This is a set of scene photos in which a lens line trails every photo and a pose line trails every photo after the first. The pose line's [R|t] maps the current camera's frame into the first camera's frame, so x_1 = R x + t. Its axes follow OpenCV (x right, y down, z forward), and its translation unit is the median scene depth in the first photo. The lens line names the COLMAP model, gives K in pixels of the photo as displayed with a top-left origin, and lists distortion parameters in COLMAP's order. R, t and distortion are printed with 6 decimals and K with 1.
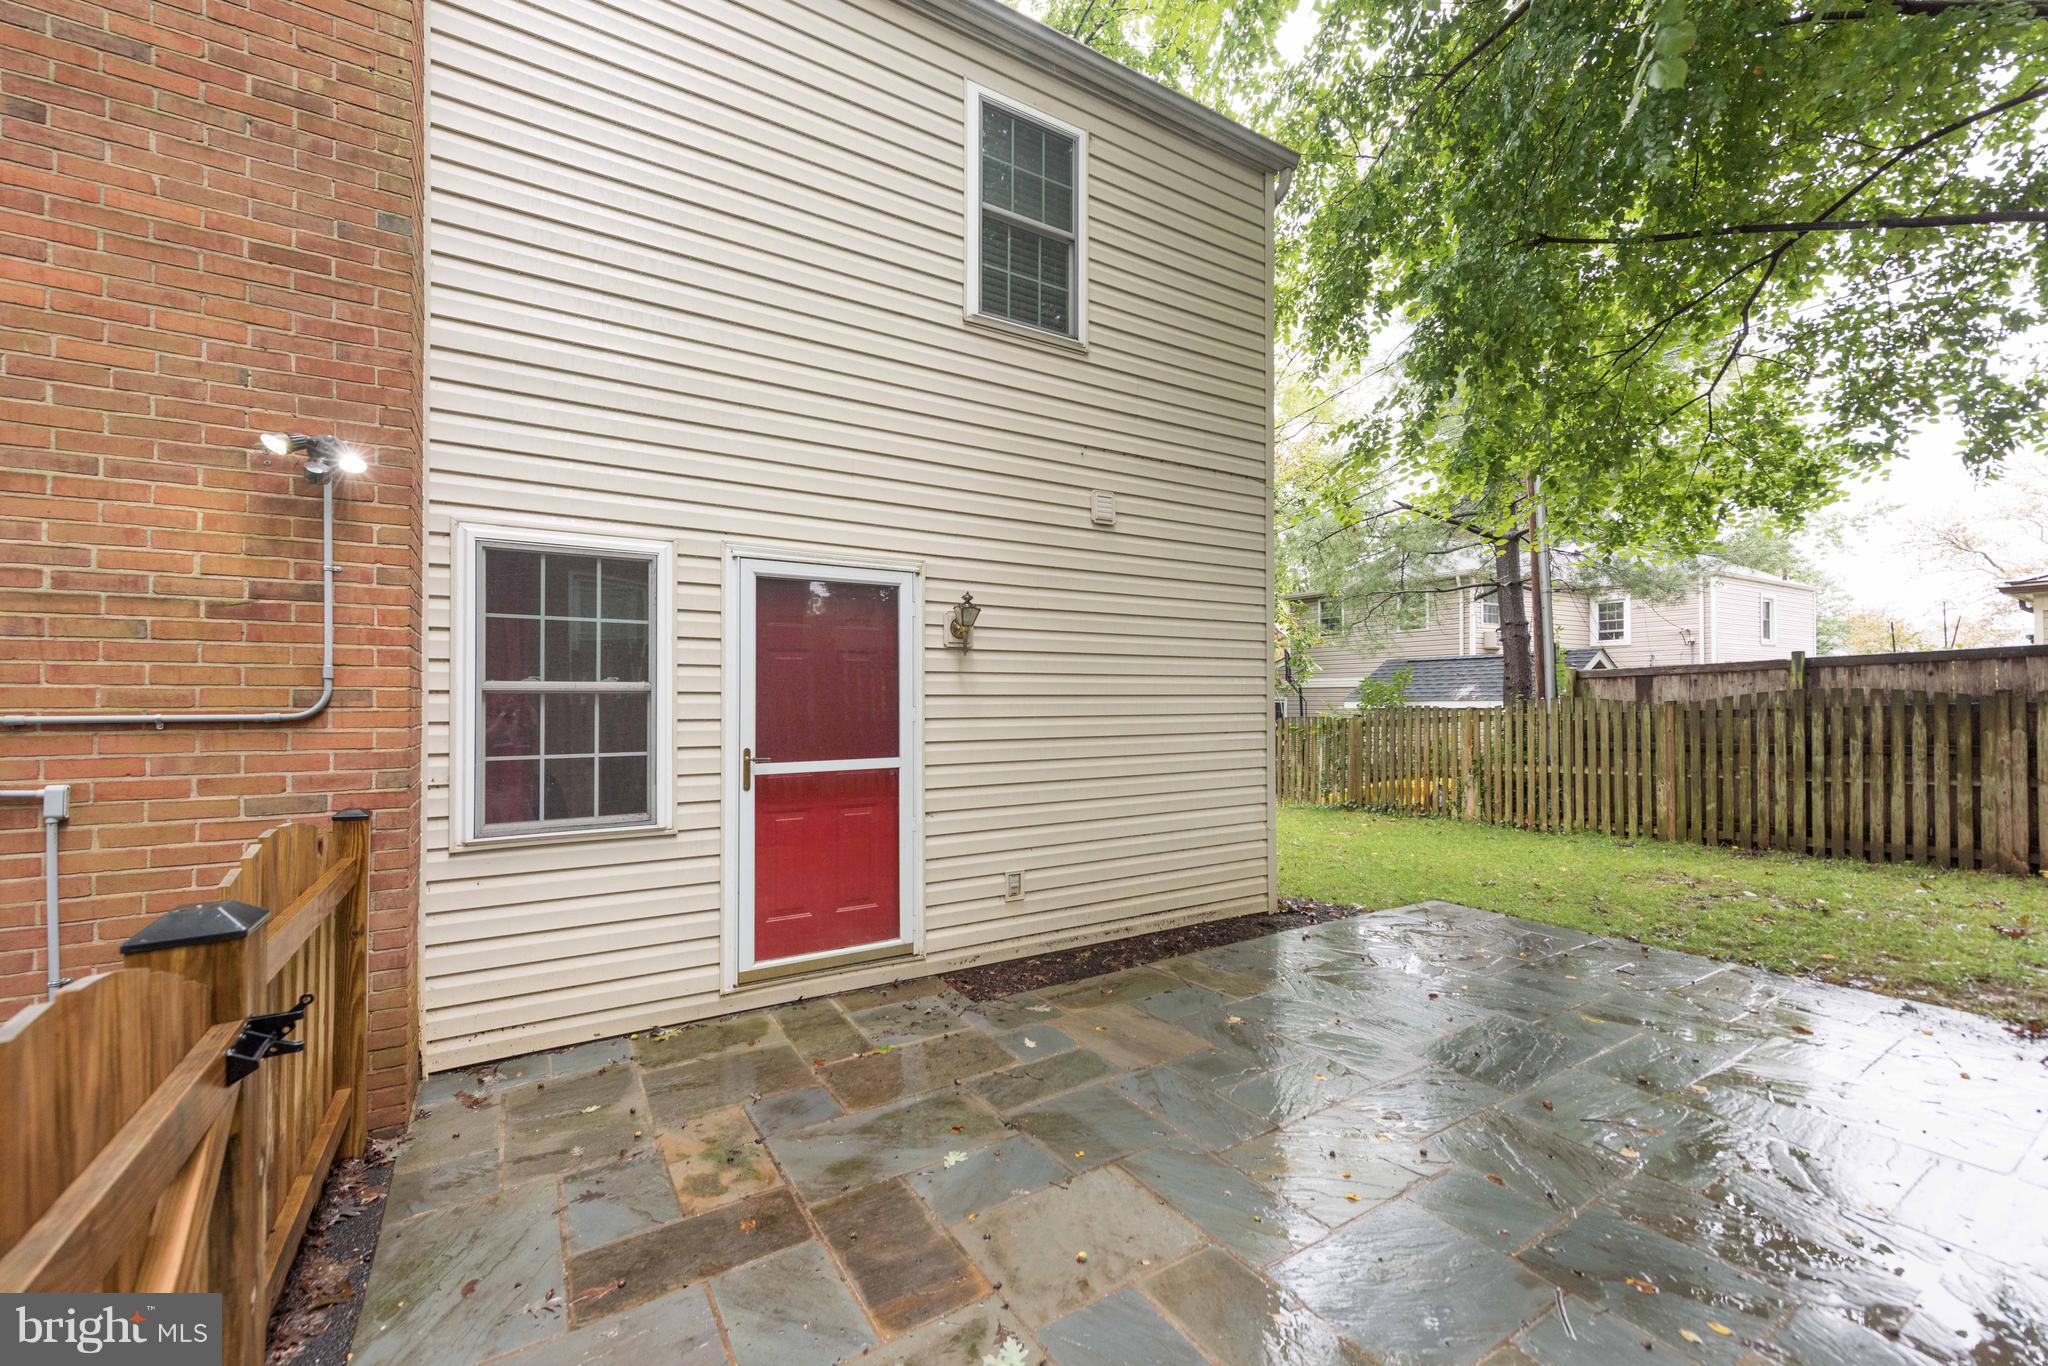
lens RADIAL K [[811.1, 0, 1038.4], [0, 811.1, 683.9], [0, 0, 1]] dist [-0.003887, -0.000602]
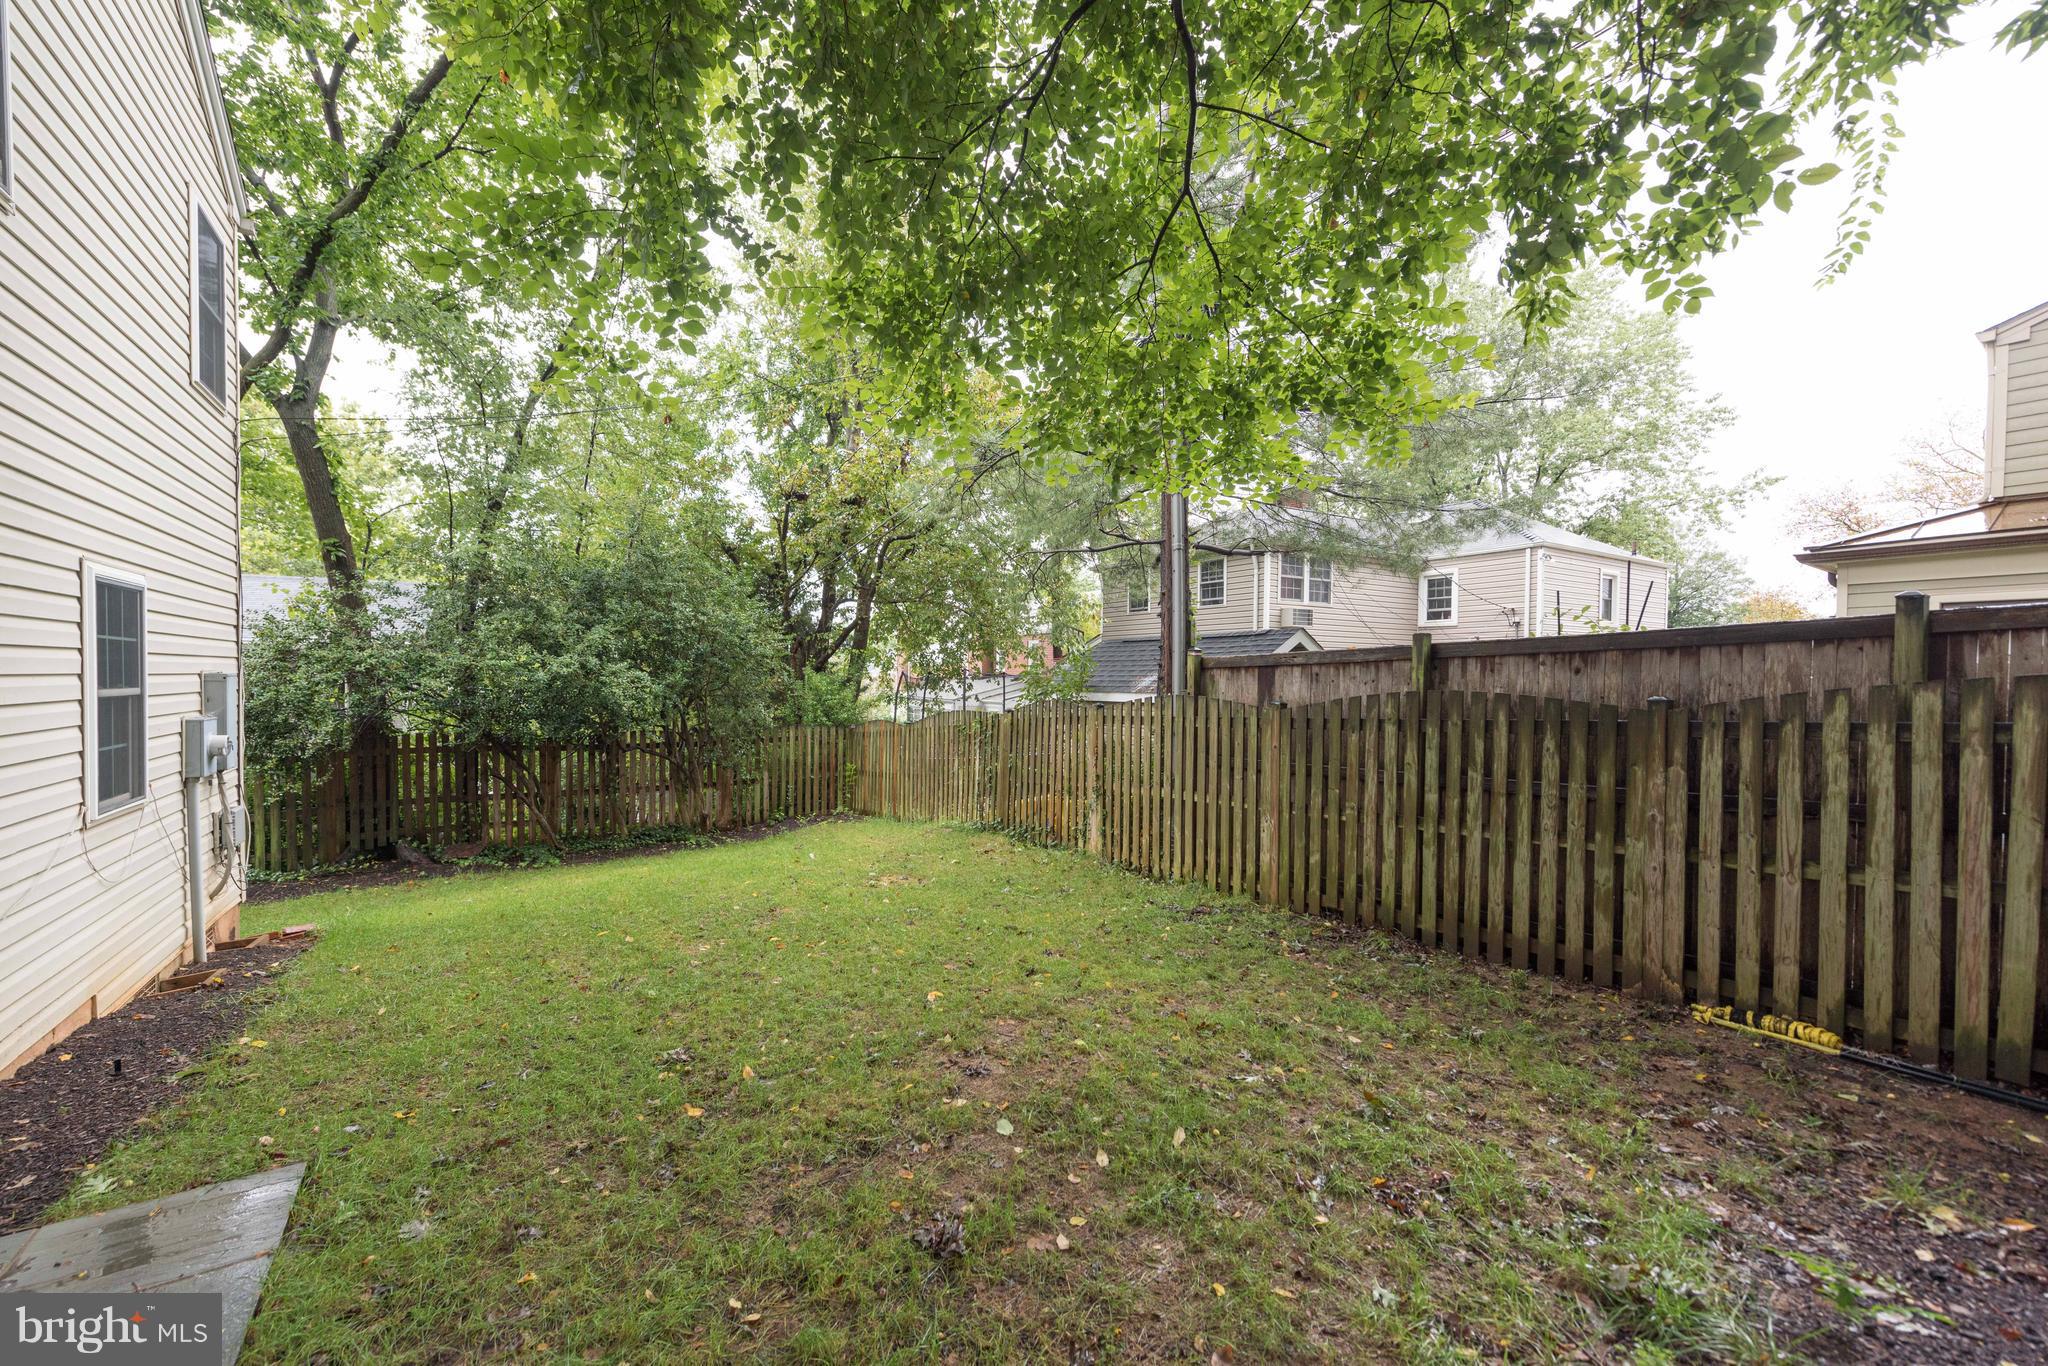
lens RADIAL K [[811.1, 0, 1010.3], [0, 811.1, 683.1], [0, 0, 1]] dist [-0.003887, -0.000602]
pose [[0.999426, 0.007142, 0.033124, 0.578629], [-0.008058, 0.999586, 0.027605, -0.015198], [-0.032913, -0.027856, 0.999070, 0.342066]]
